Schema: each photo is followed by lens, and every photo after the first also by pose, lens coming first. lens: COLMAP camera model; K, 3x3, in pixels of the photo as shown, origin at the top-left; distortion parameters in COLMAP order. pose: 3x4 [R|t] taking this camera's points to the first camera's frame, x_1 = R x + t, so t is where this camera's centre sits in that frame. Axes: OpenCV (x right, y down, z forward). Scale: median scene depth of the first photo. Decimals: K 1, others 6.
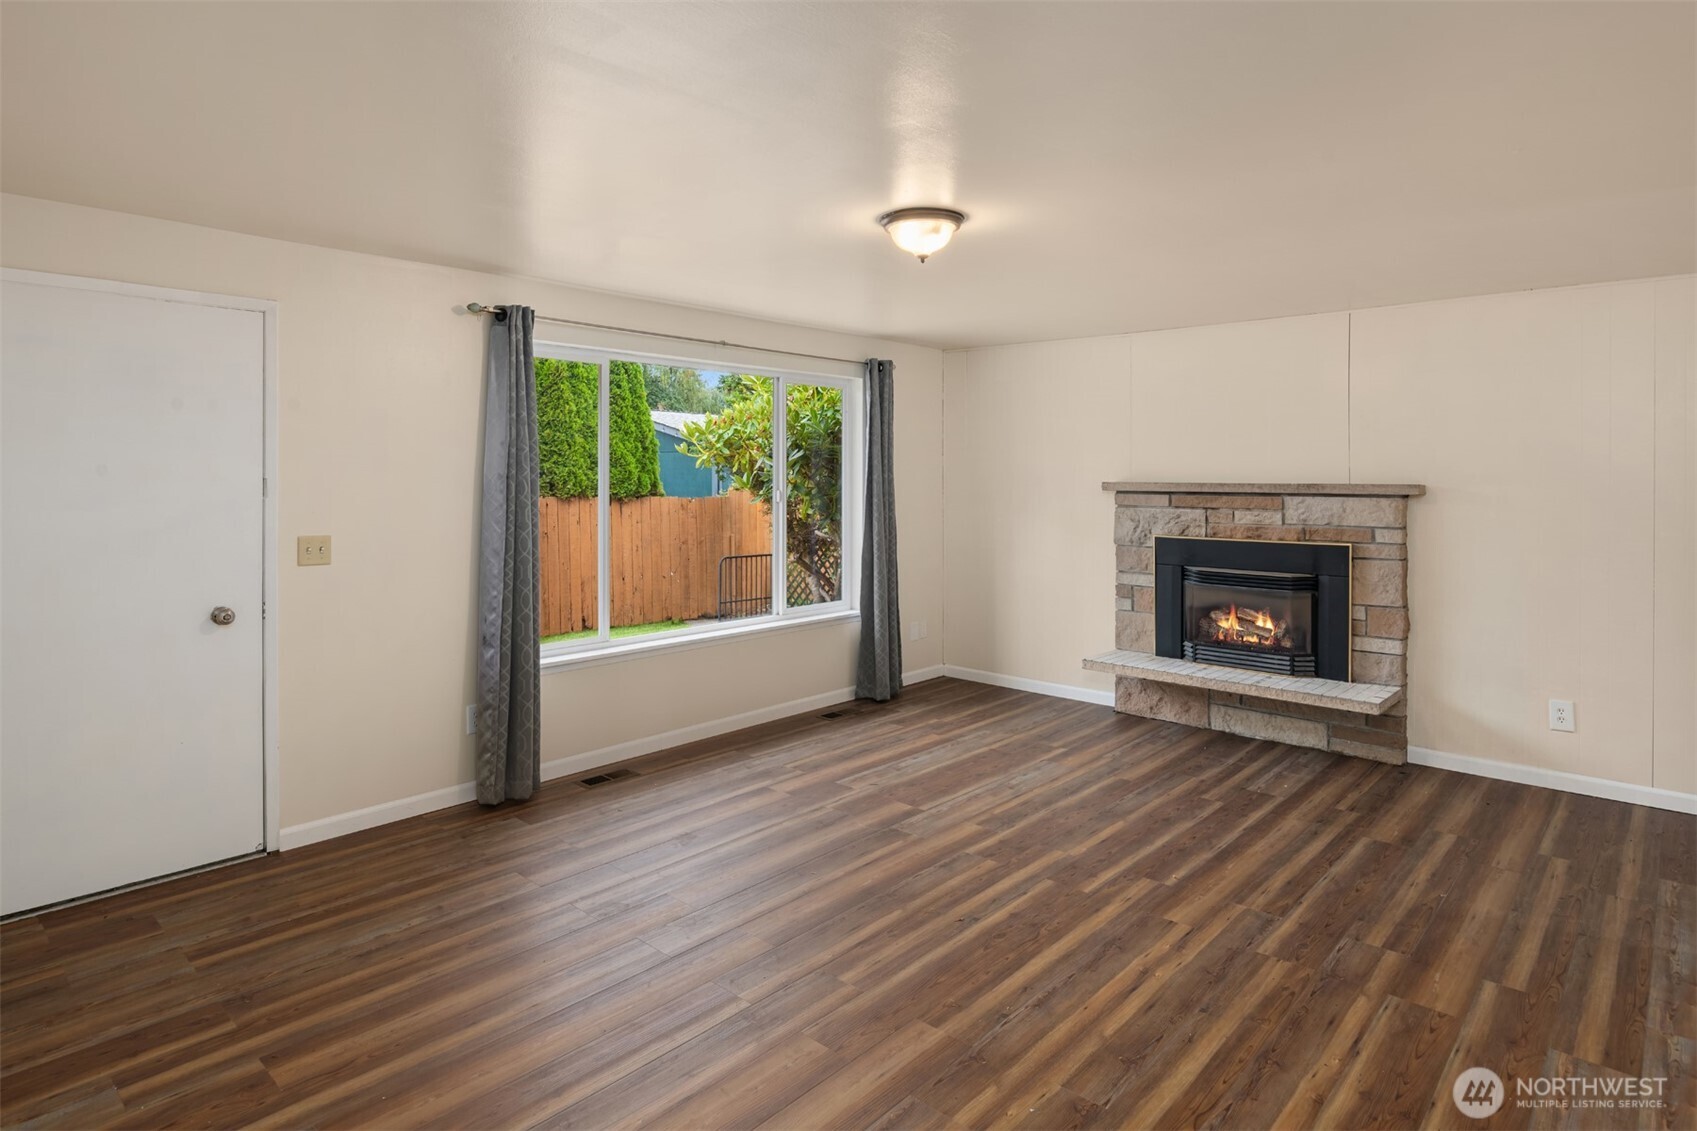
lens RADIAL K [[923.2, 0, 873.7], [0, 923.2, 562.2], [0, 0, 1]] dist [-0.005369, -0.000279]
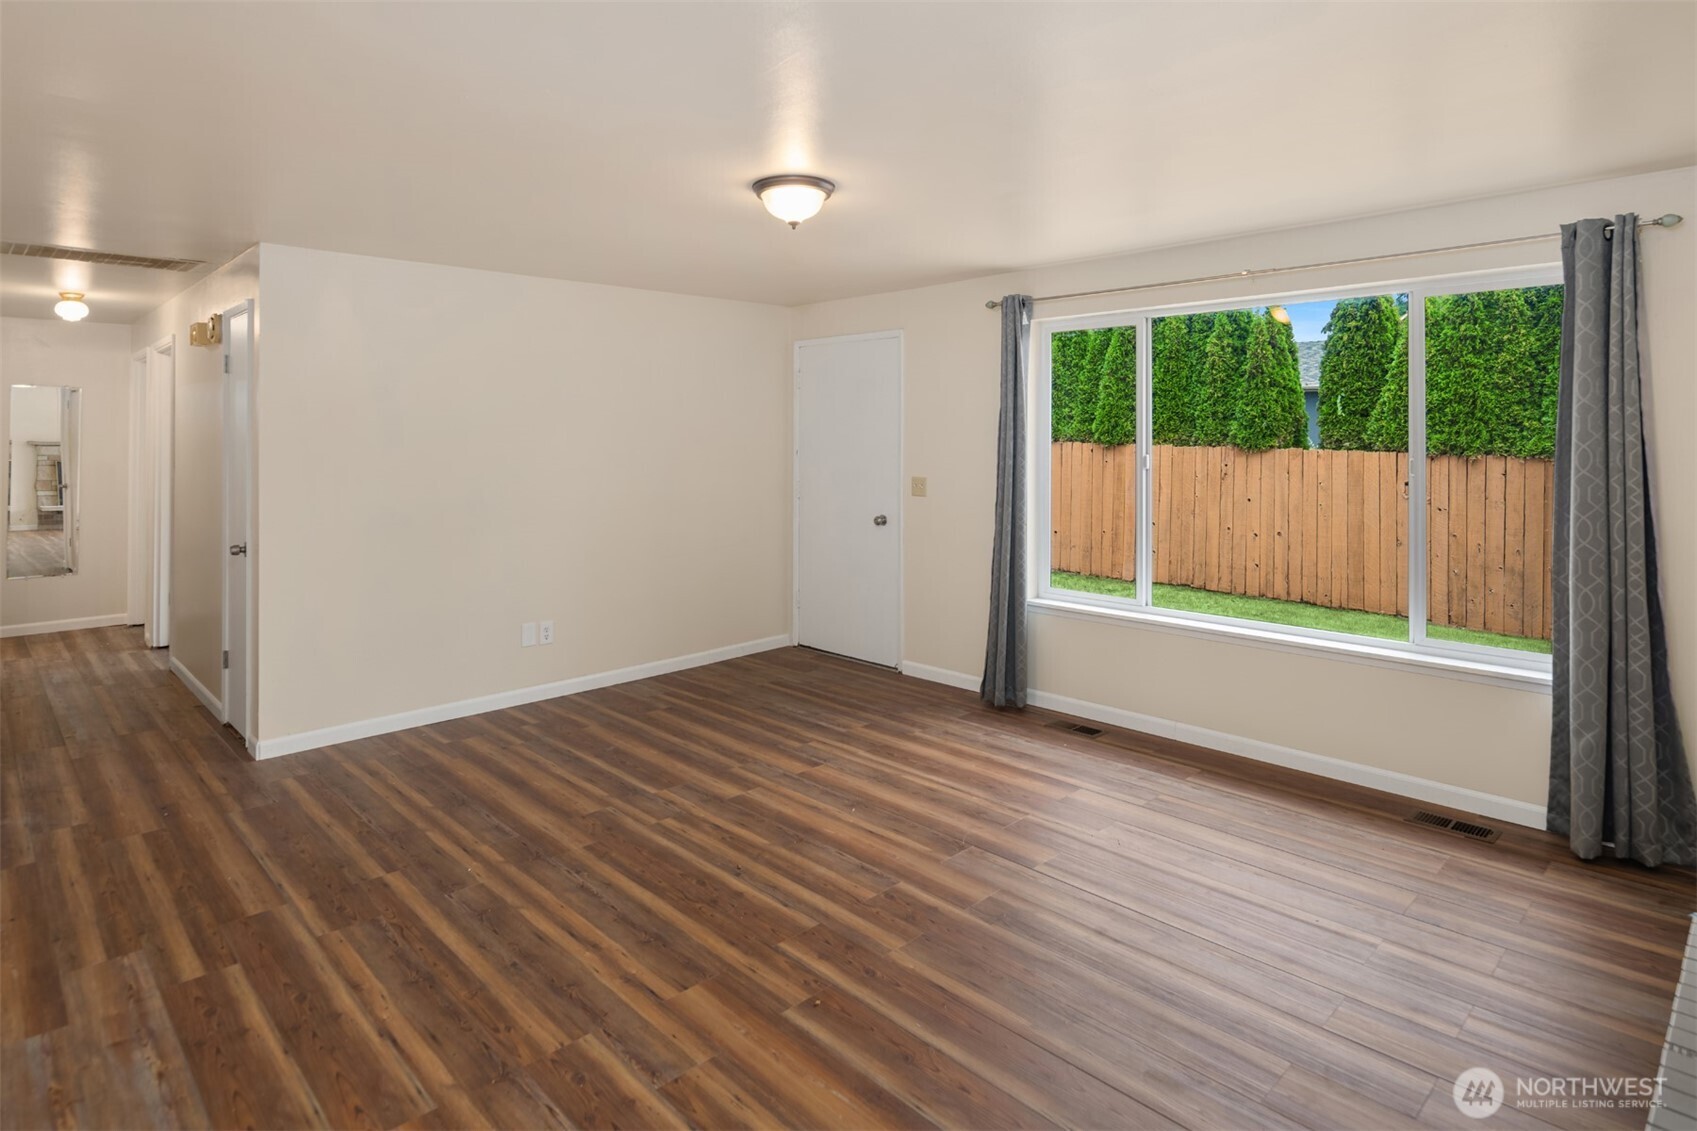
lens RADIAL K [[923.2, 0, 873.7], [0, 923.2, 562.2], [0, 0, 1]] dist [-0.005369, -0.000279]
pose [[-0.060748, 0.137124, -0.988689, 1.082735], [-0.094825, 0.985246, 0.142473, -0.117525], [0.993639, 0.102408, -0.046849, 1.177669]]
